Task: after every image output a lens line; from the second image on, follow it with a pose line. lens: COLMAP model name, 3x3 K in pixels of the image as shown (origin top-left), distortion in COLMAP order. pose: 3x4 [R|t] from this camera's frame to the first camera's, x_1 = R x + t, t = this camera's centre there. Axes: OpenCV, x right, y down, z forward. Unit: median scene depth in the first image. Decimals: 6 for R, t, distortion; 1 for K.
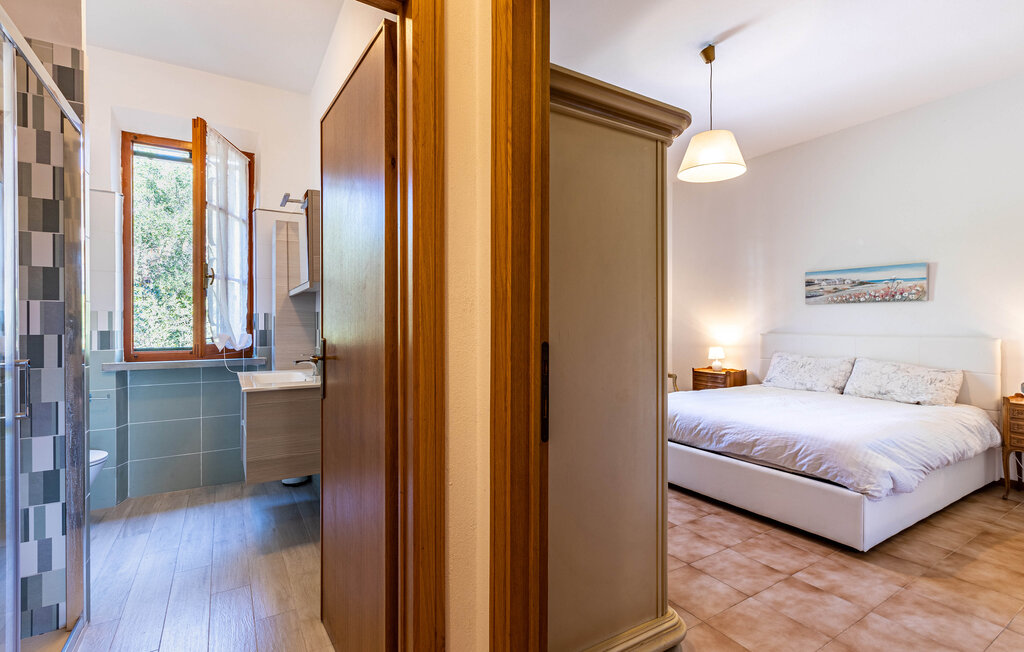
lens RADIAL K [[470.7, 0, 515.8], [0, 470.7, 327.0], [0, 0, 1]] dist [0.004424, -0.001405]
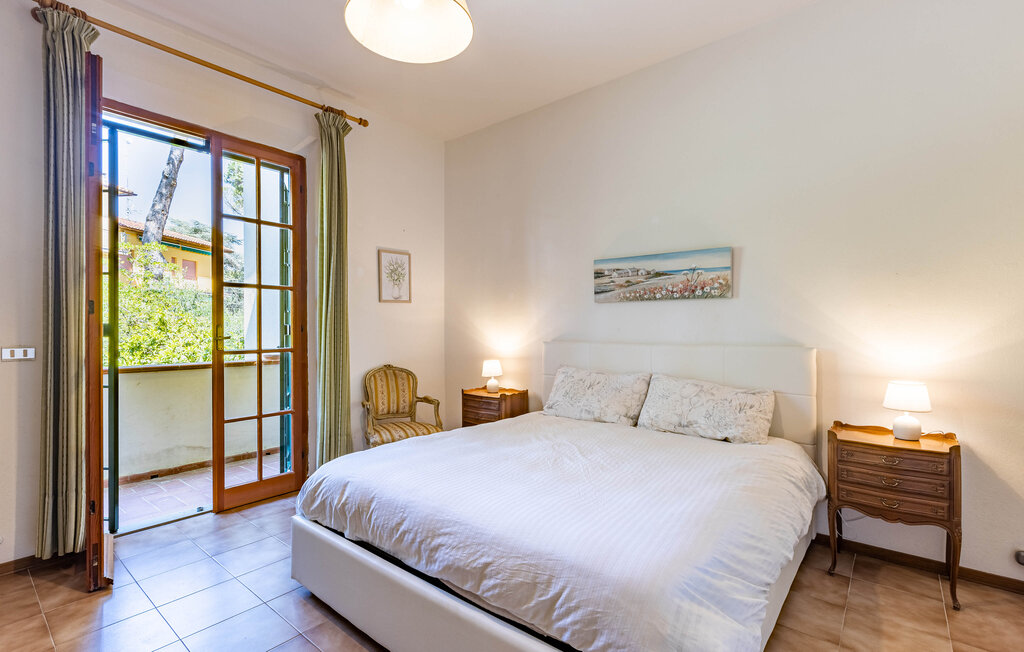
lens RADIAL K [[470.7, 0, 509.9], [0, 470.7, 328.2], [0, 0, 1]] dist [0.004424, -0.001405]
pose [[0.942787, -0.001401, 0.333393, 0.288829], [0.003984, 0.999967, -0.007064, -0.002772], [-0.333372, 0.007988, 0.942761, 0.411255]]
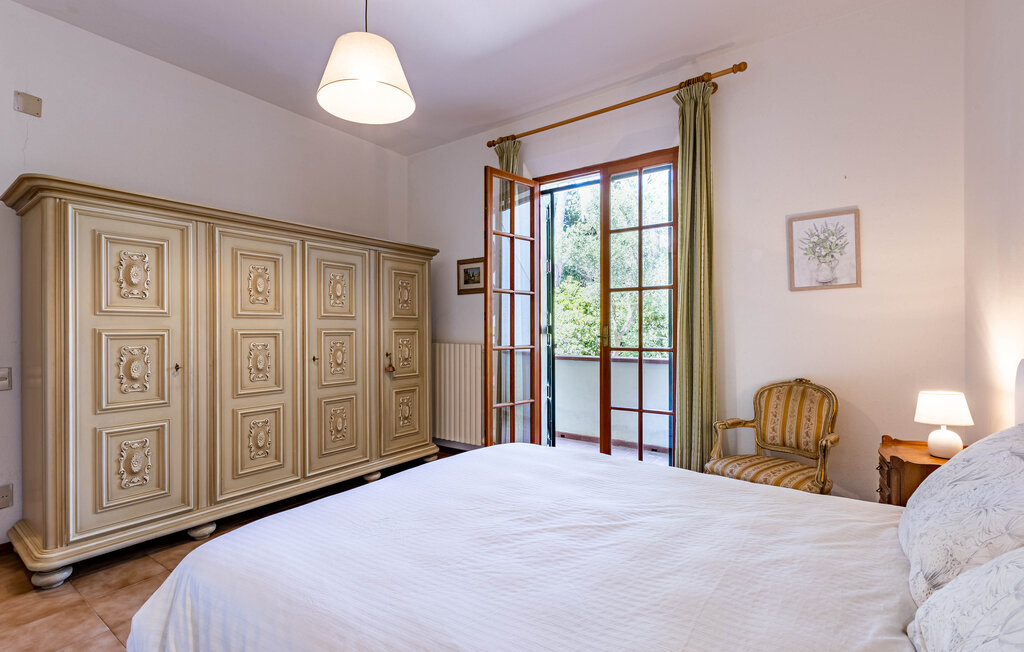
lens RADIAL K [[470.7, 0, 508.0], [0, 470.7, 328.6], [0, 0, 1]] dist [0.004424, -0.001405]
pose [[0.399208, -0.006526, -0.916837, 1.201417], [-0.002798, 0.999961, -0.008336, -0.000309], [0.916856, 0.005893, 0.399174, 0.967824]]
